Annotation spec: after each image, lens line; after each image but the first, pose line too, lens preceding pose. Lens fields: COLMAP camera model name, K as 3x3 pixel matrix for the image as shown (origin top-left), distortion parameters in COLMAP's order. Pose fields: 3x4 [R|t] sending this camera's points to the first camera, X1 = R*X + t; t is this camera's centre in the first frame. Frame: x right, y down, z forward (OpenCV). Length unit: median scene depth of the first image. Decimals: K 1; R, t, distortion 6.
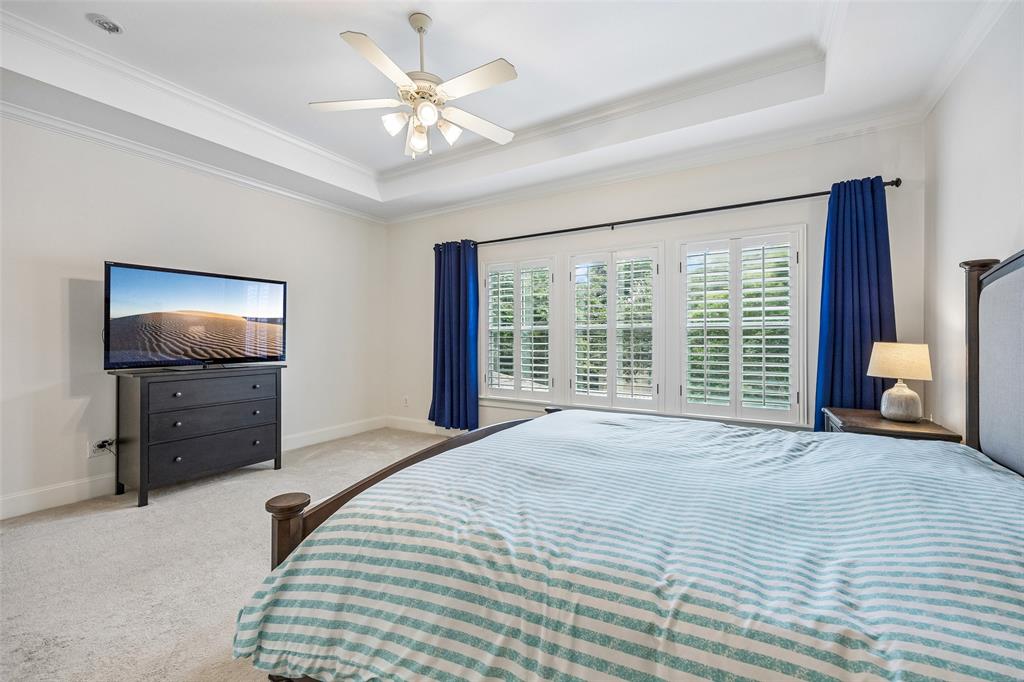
lens RADIAL K [[421.2, 0, 512.0], [0, 421.2, 341.0], [0, 0, 1]] dist [0.064813, 0.000021]
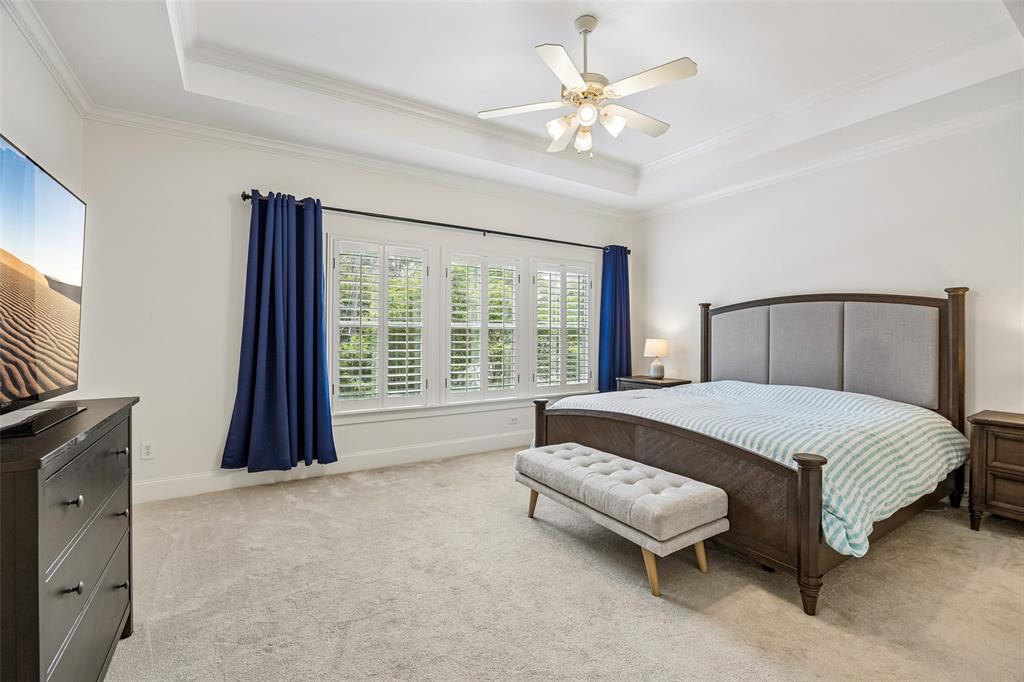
lens RADIAL K [[443.6, 0, 512.0], [0, 443.6, 341.0], [0, 0, 1]] dist [-0.026170, 0.000006]
pose [[0.453810, -0.010154, 0.891041, -0.710106], [0.006821, 0.999945, 0.007921, -0.003336], [-0.891073, 0.002483, 0.453854, 0.411867]]
